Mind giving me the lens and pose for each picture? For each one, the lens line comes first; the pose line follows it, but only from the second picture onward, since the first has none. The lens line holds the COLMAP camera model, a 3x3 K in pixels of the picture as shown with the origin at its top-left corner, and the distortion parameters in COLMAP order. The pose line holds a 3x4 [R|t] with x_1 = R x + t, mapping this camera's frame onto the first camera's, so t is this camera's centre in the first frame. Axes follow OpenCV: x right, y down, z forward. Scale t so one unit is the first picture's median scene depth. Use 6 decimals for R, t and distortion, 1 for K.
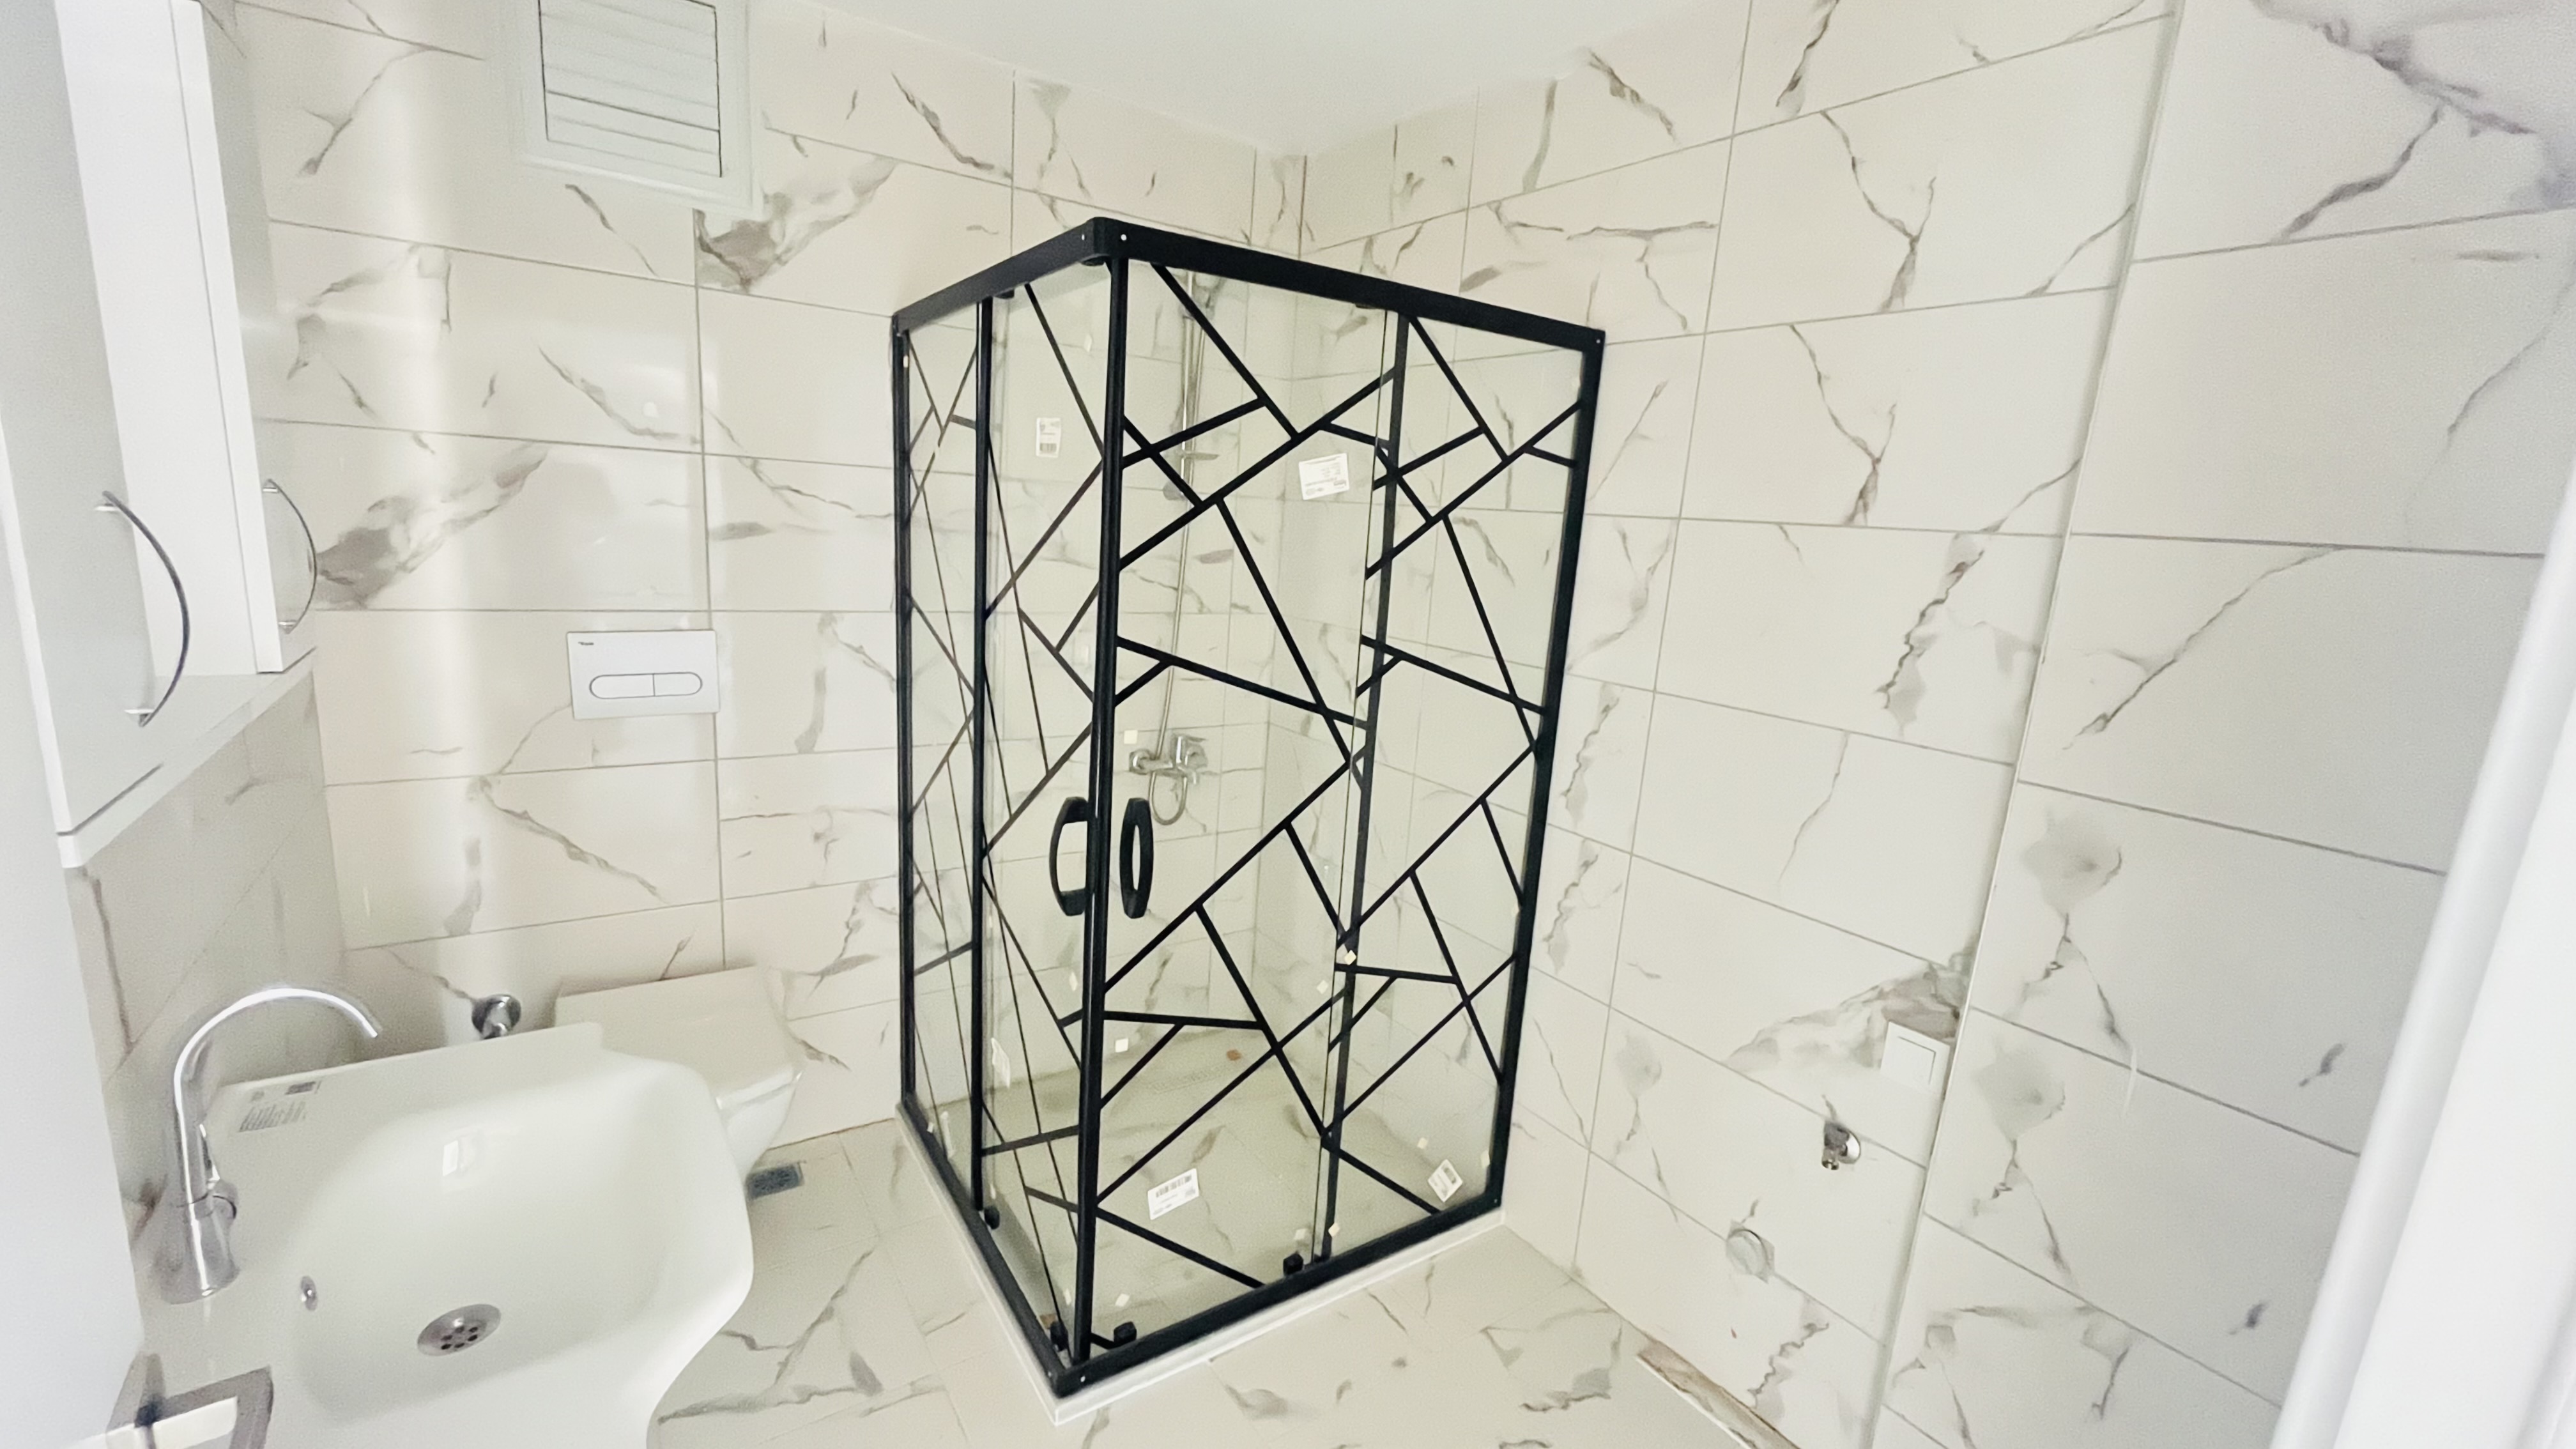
lens RADIAL K [[1030.1, 0, 1282.1], [0, 1030.1, 724.2], [0, 0, 1]] dist [-0.005277, -0.000103]
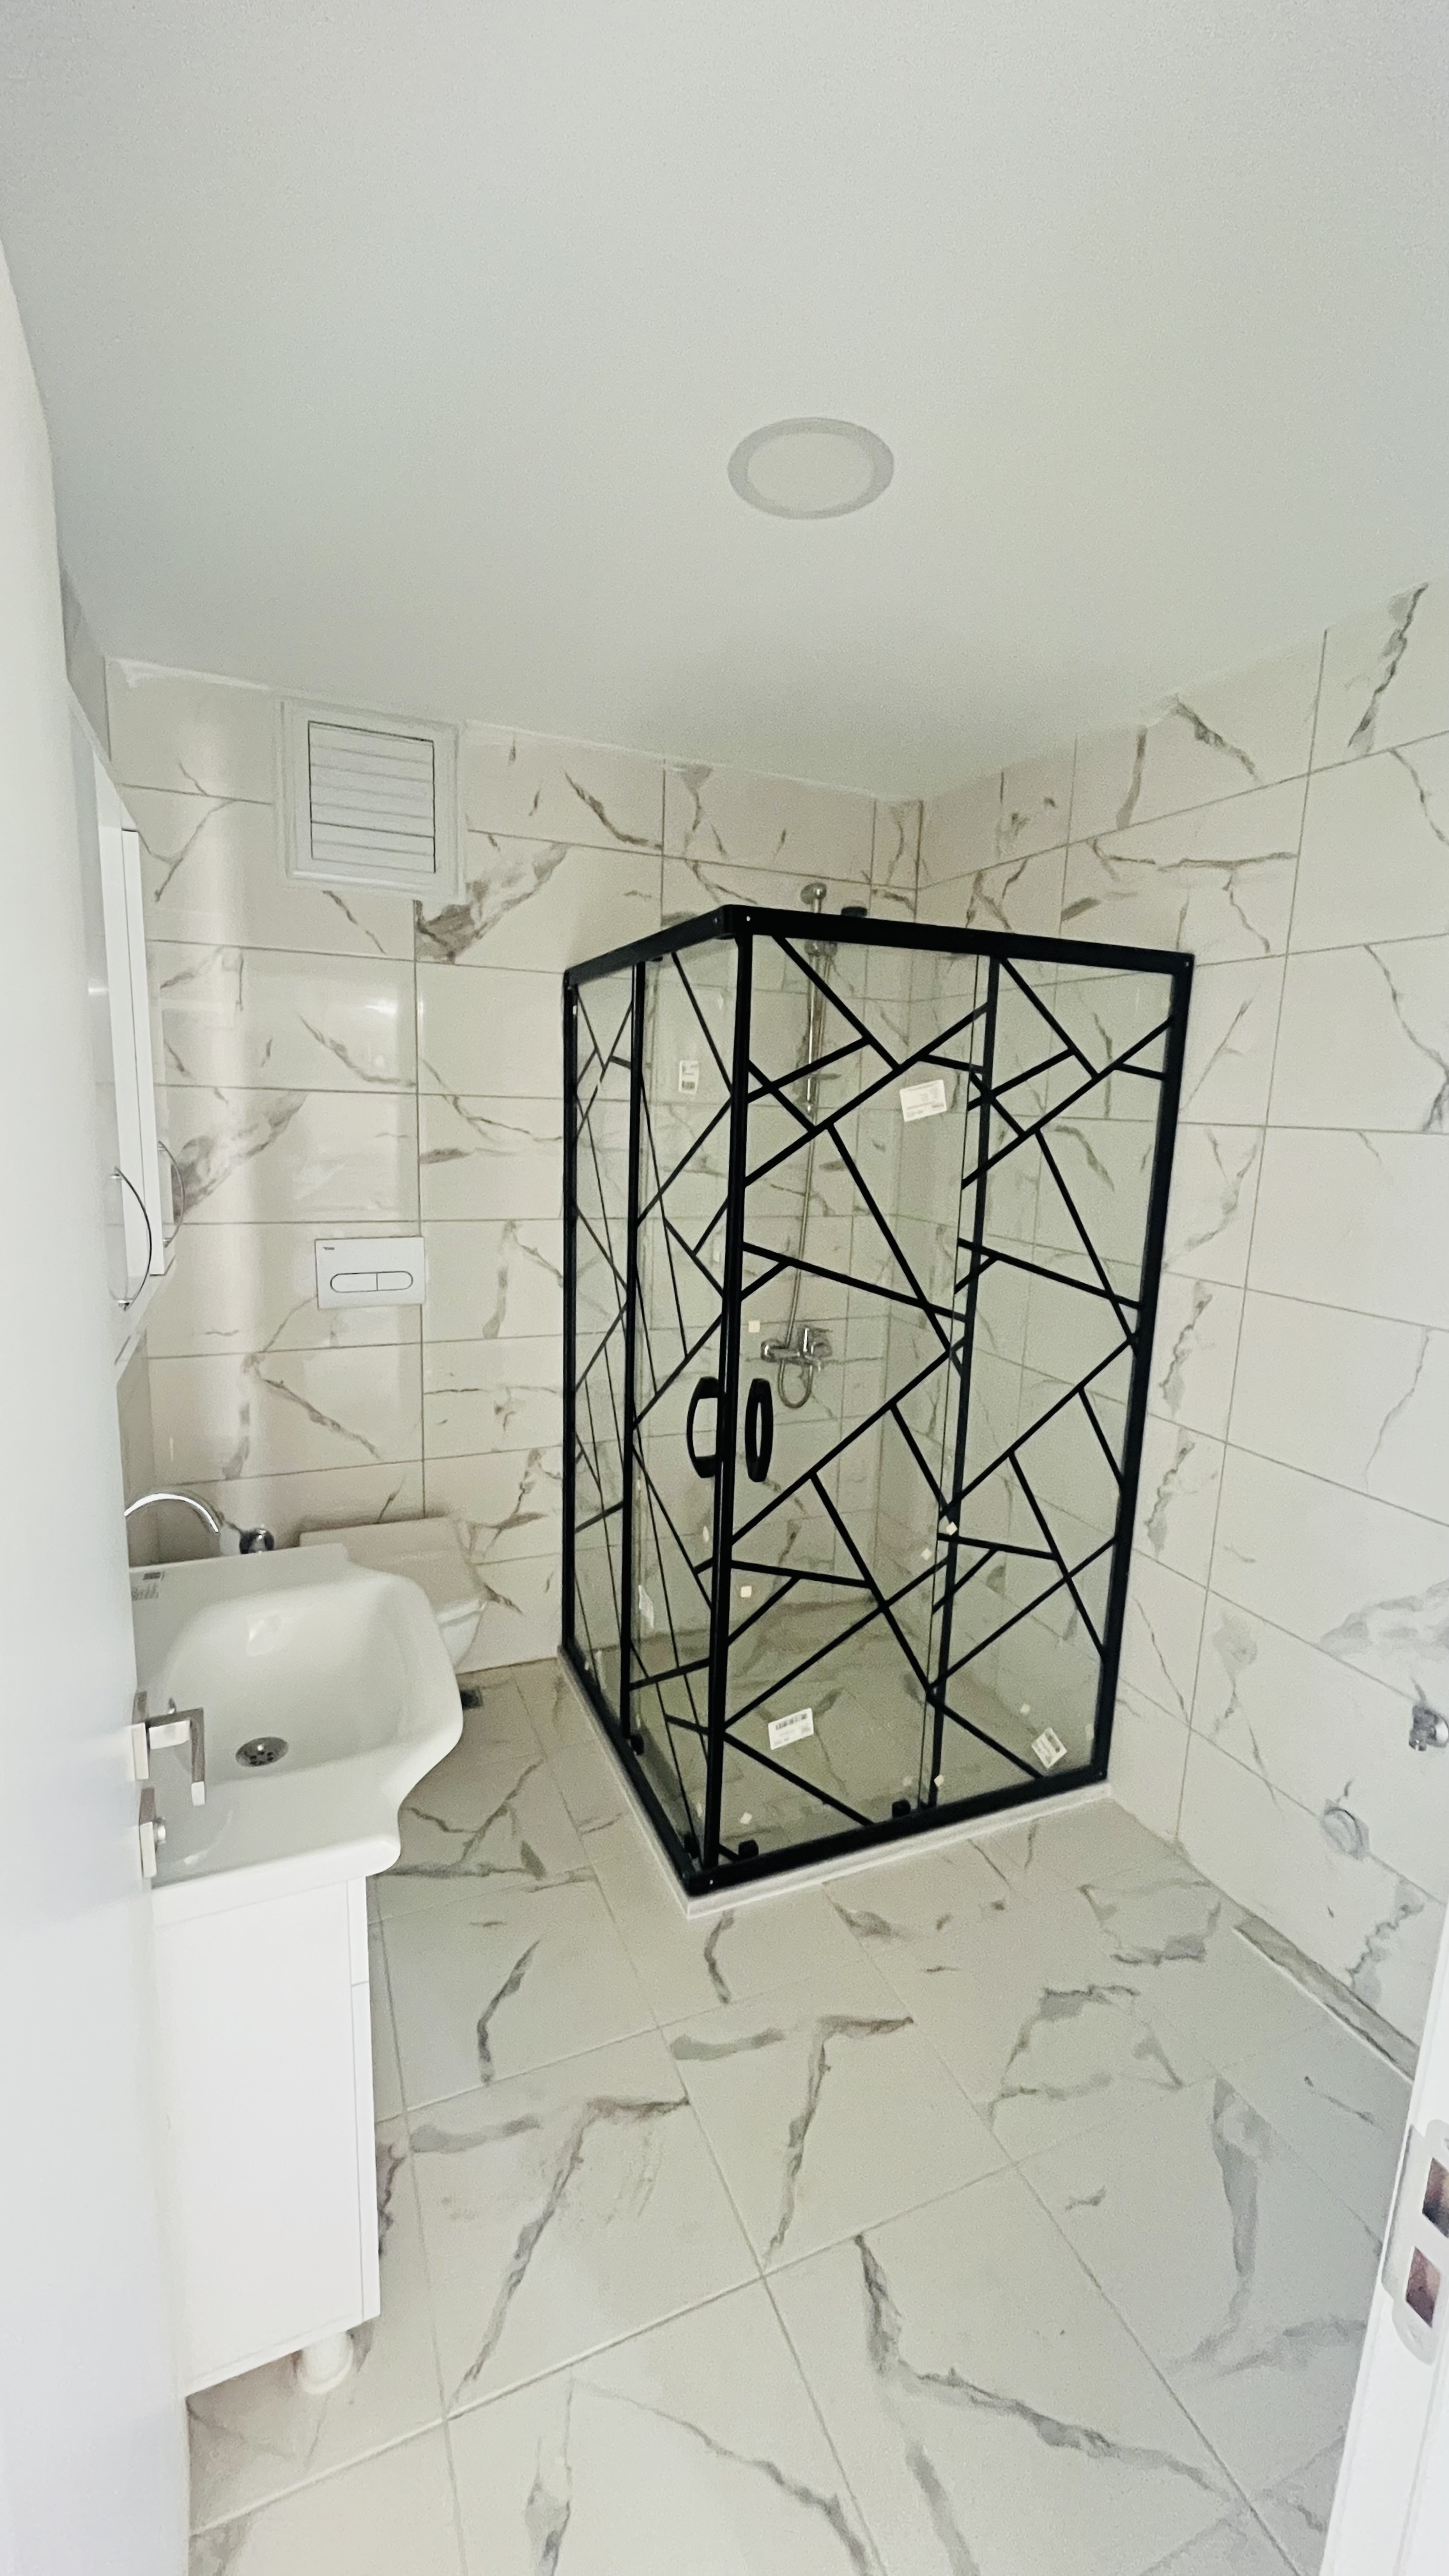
lens RADIAL K [[1030.1, 0, 724.5], [0, 1030.1, 1288.0], [0, 0, 1]] dist [-0.005277, -0.000103]
pose [[0.980756, 0.001807, -0.195227, 0.041795], [-0.007491, 0.999569, -0.028382, 0.001667], [0.195091, 0.029298, 0.980347, -0.138945]]
